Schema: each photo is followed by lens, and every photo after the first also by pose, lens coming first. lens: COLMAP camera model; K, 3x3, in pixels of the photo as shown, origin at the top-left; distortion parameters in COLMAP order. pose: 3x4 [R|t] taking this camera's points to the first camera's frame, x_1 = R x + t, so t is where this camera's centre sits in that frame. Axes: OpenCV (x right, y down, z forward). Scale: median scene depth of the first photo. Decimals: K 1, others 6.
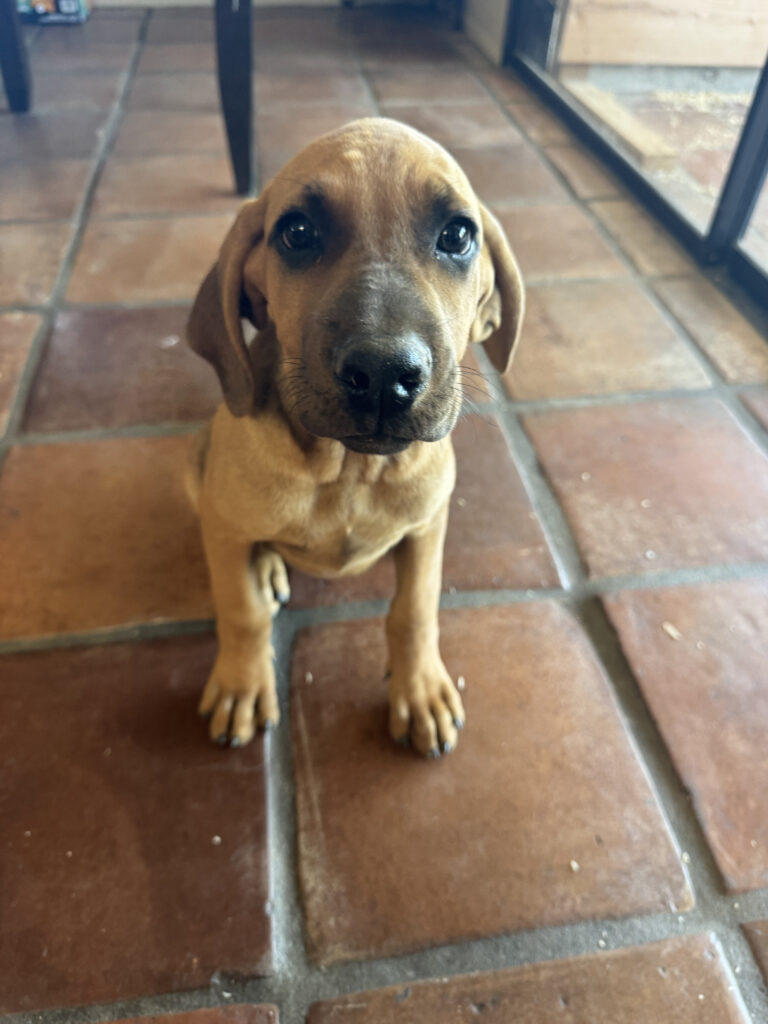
lens RADIAL K [[755.6, 0, 384.0], [0, 755.6, 512.0], [0, 0, 1]] dist [-0.028284, 0.003760]
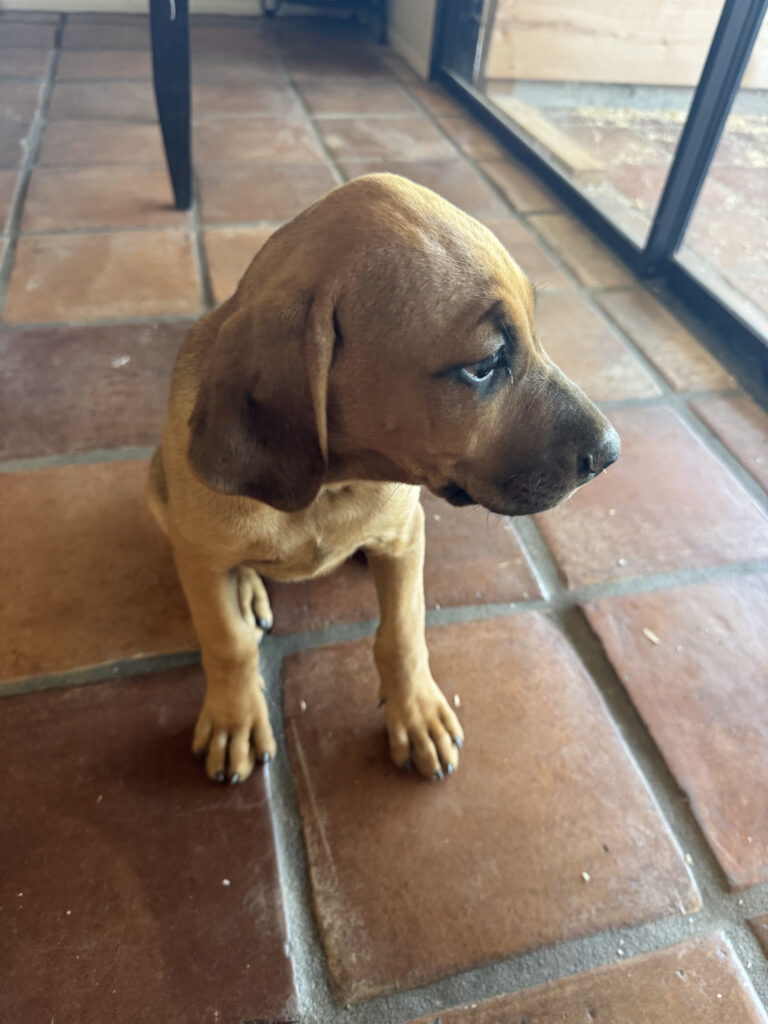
lens RADIAL K [[753.4, 0, 389.0], [0, 753.4, 512.3], [0, 0, 1]] dist [-0.023435, 0.003588]
pose [[0.993726, -0.039441, 0.104654, -0.091577], [0.040381, 0.999161, -0.006882, -0.022983], [-0.104295, 0.011065, 0.994485, 0.015614]]
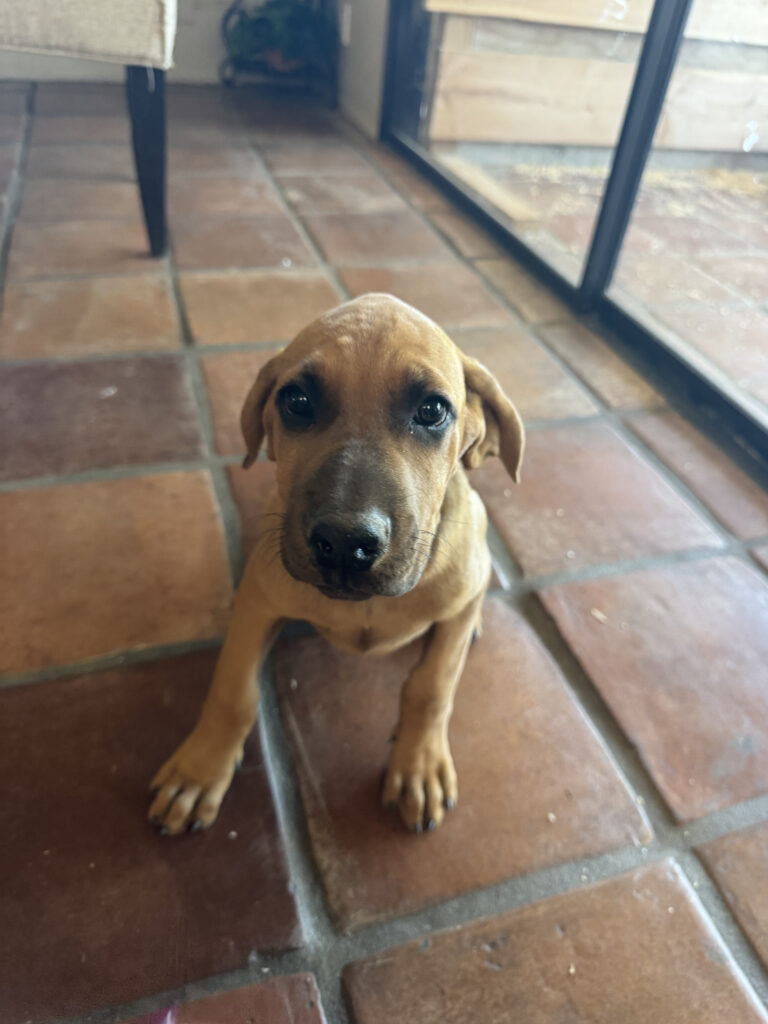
lens RADIAL K [[746.6, 0, 384.2], [0, 746.6, 497.1], [0, 0, 1]] dist [-0.014812, -0.011292]
pose [[0.985367, -0.057814, 0.160340, -0.144782], [0.071531, 0.994132, -0.081142, 0.054431], [-0.154708, 0.091424, 0.983721, -0.120848]]
